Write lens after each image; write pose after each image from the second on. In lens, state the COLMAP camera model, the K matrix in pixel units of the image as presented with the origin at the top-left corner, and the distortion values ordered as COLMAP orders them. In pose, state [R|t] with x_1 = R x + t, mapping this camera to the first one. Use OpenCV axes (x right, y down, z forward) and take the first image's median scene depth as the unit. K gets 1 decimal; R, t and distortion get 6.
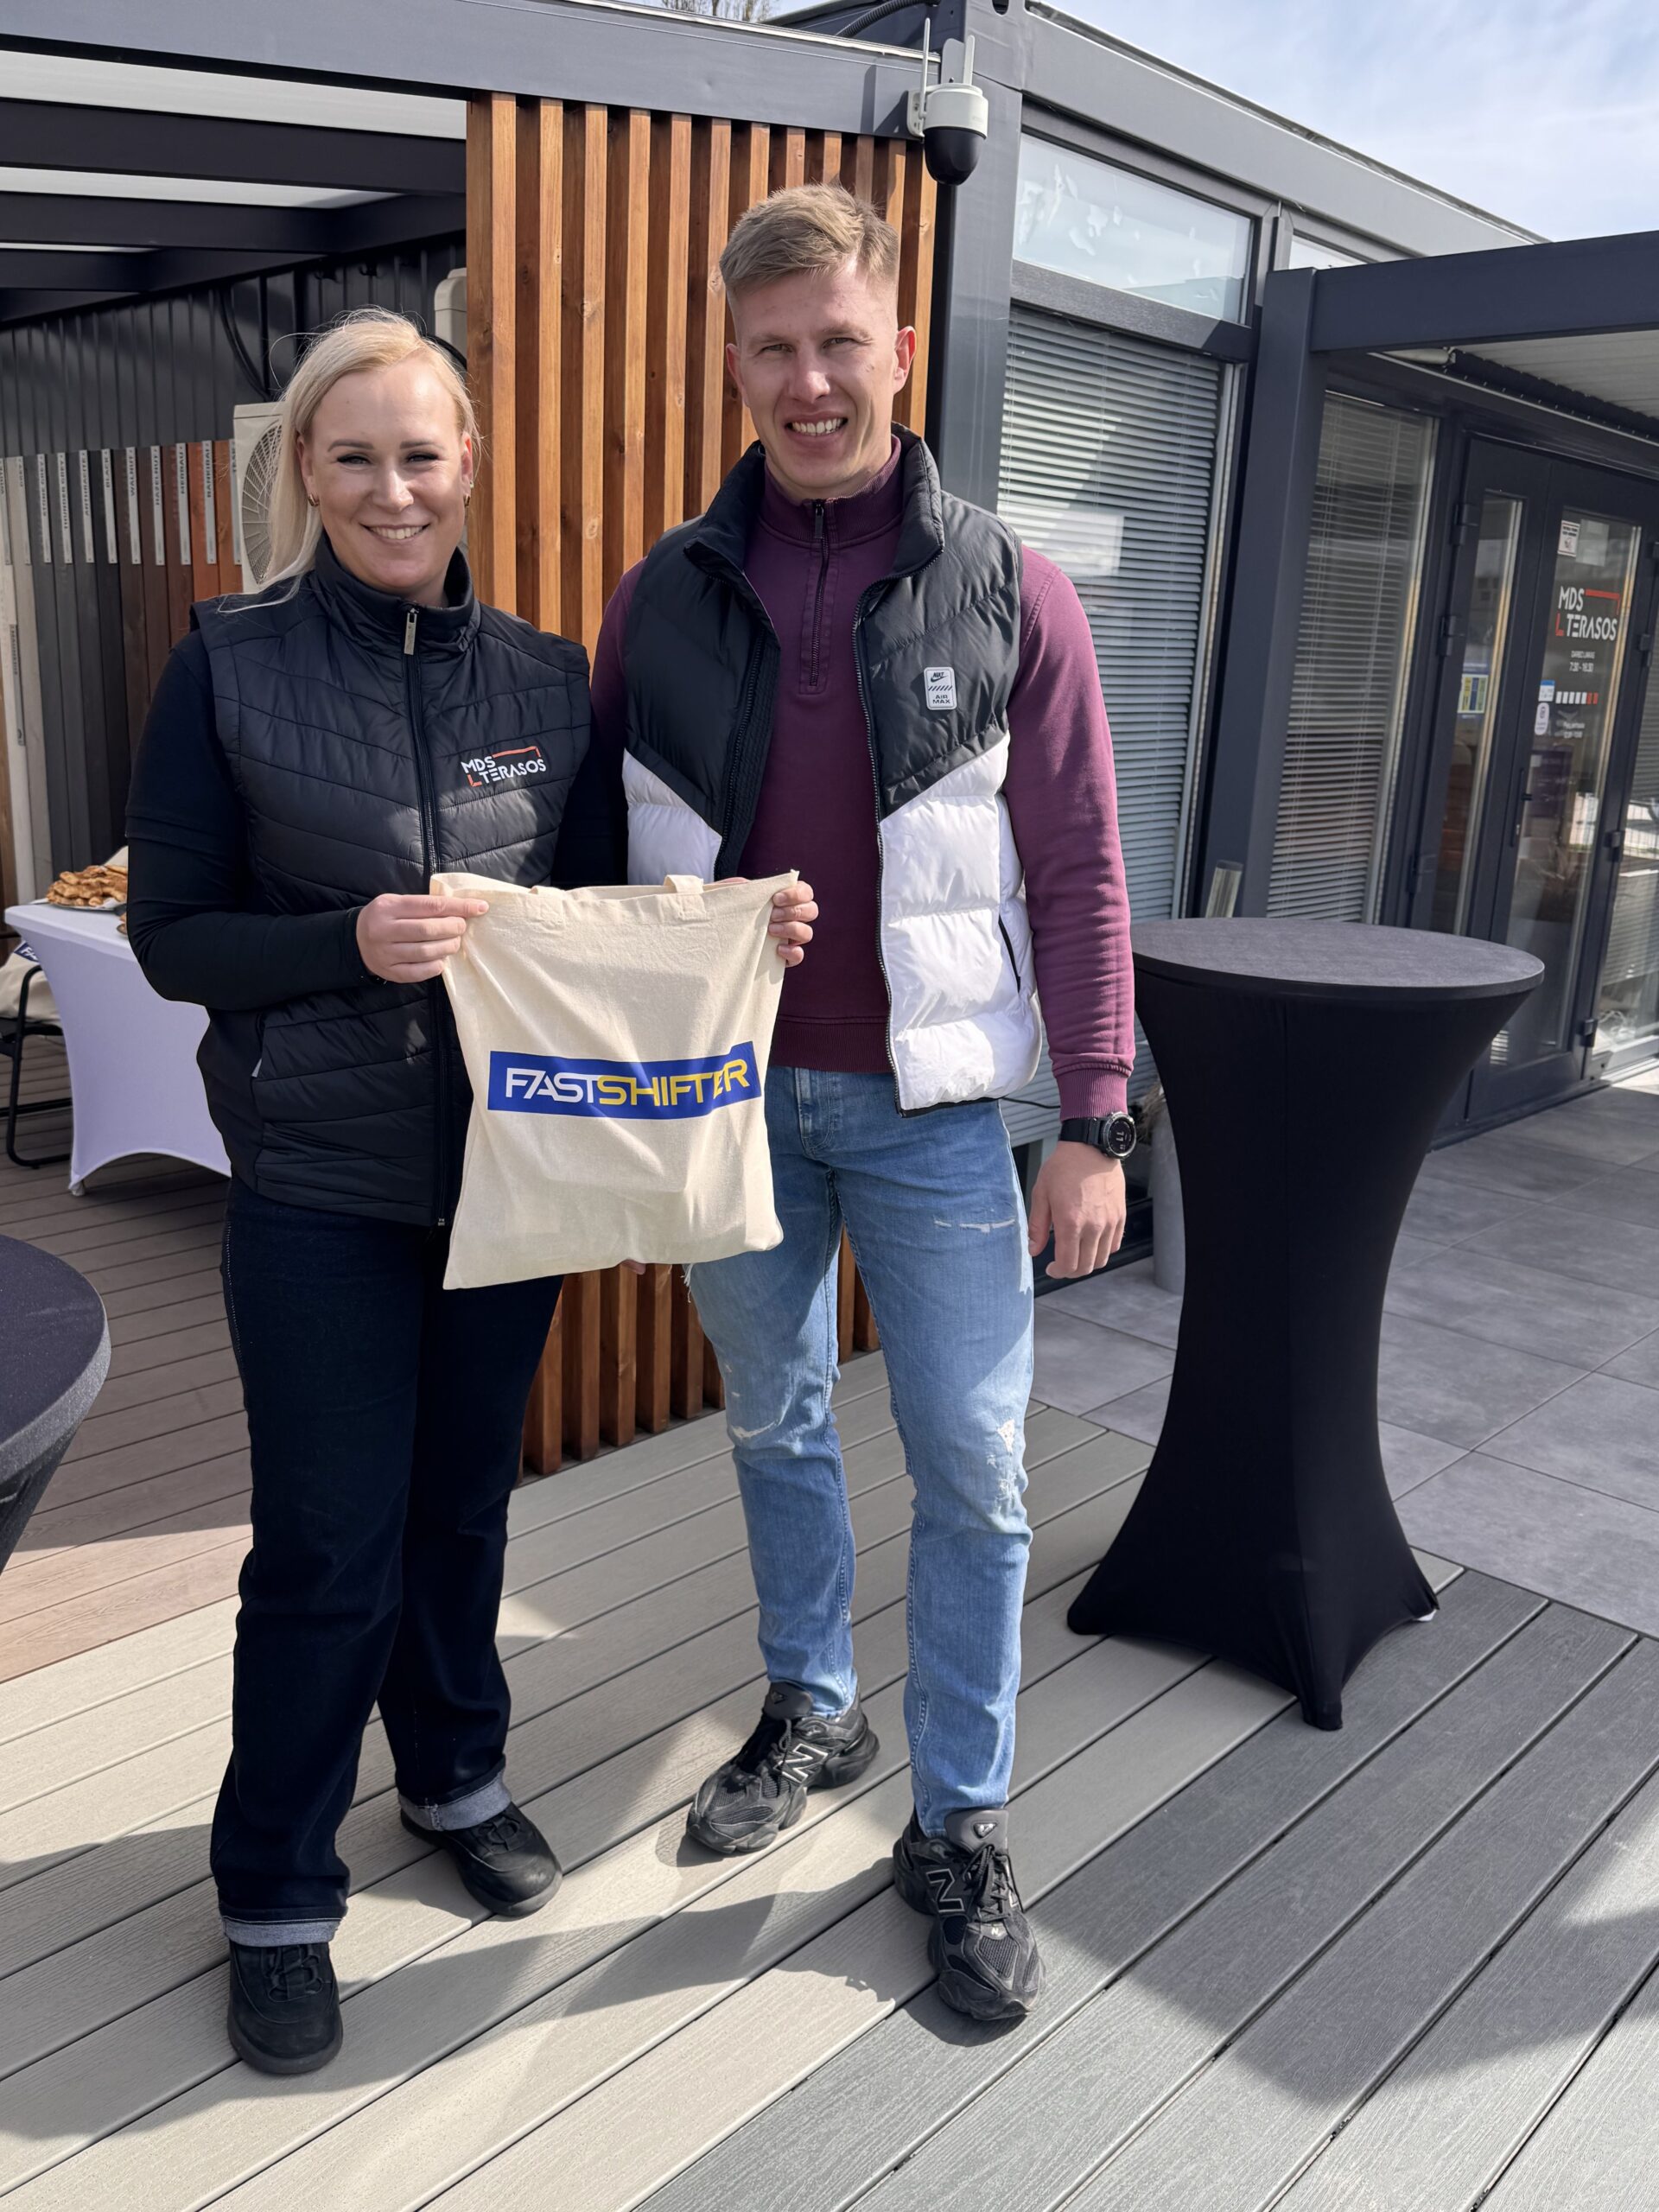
lens RADIAL K [[1794.0, 0, 805.8], [0, 1794.0, 1088.0], [0, 0, 1]] dist [0.191832, -0.340080]
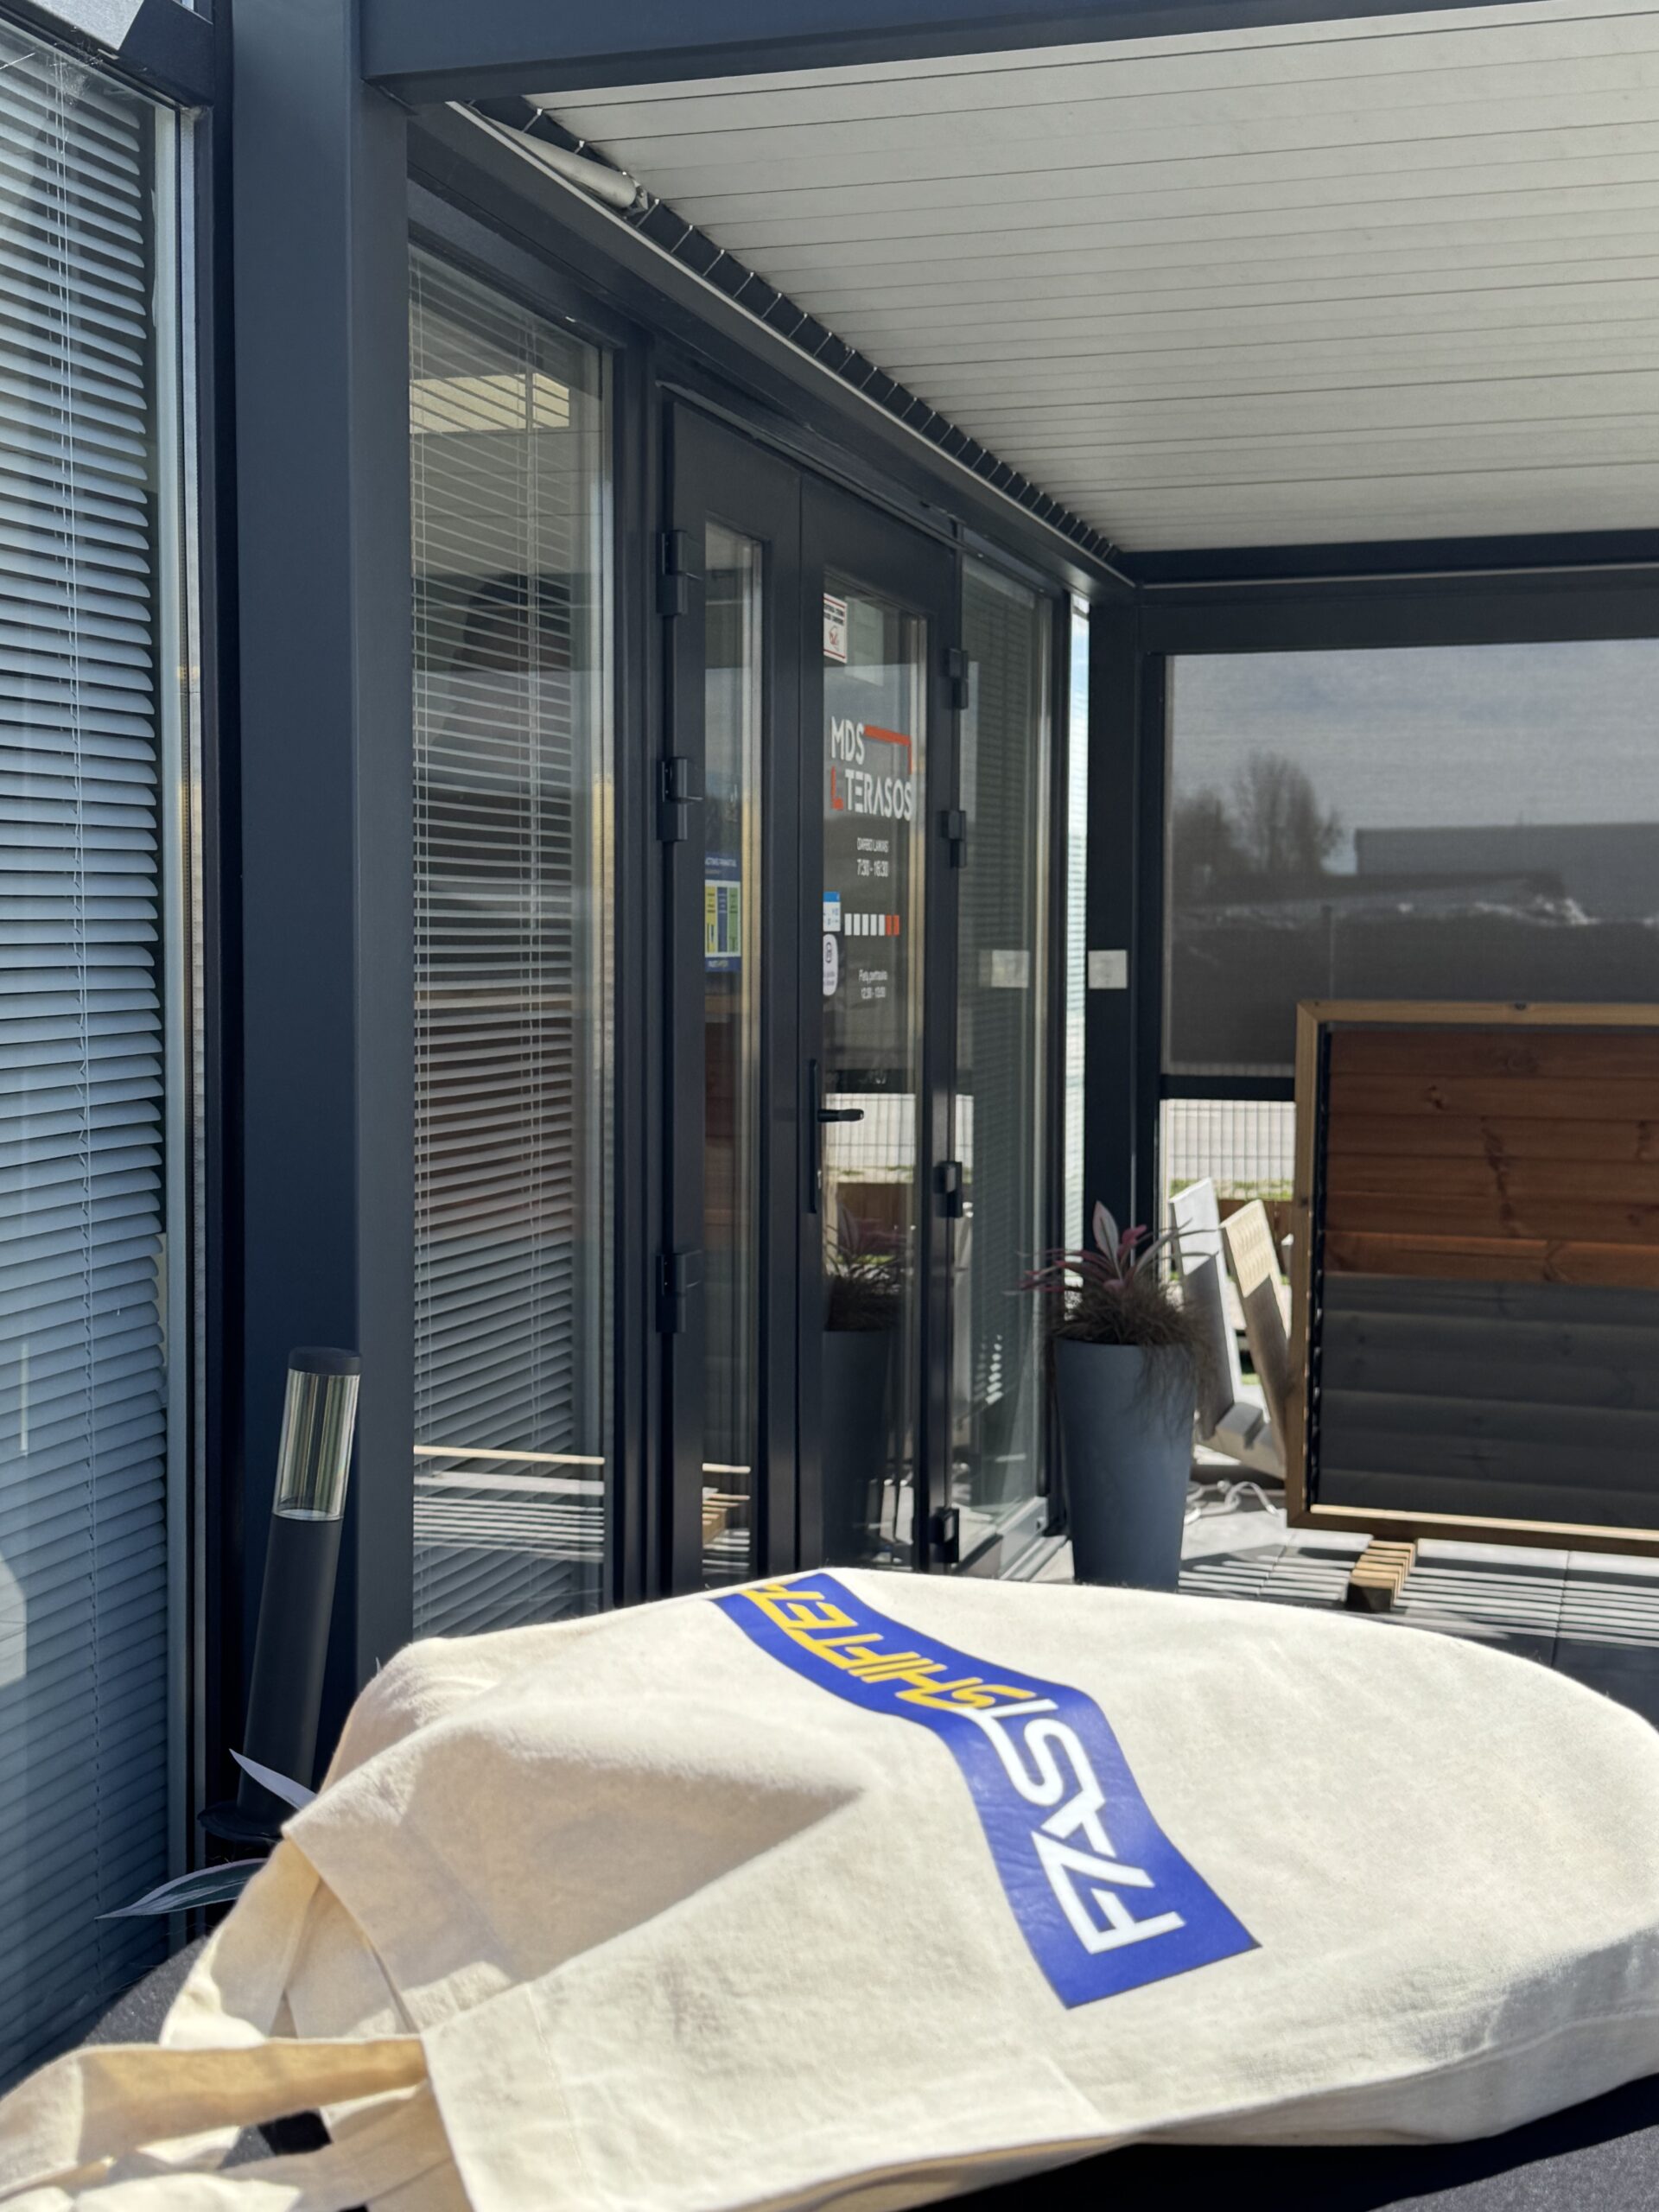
lens RADIAL K [[2645.3, 0, 829.5], [0, 2645.3, 1106.0], [0, 0, 1]] dist [0.002583, -0.017044]
pose [[0.893466, -0.068180, 0.443926, 0.073191], [0.138304, 0.982147, -0.127515, -0.072859], [-0.427306, 0.175327, 0.886944, 0.378303]]
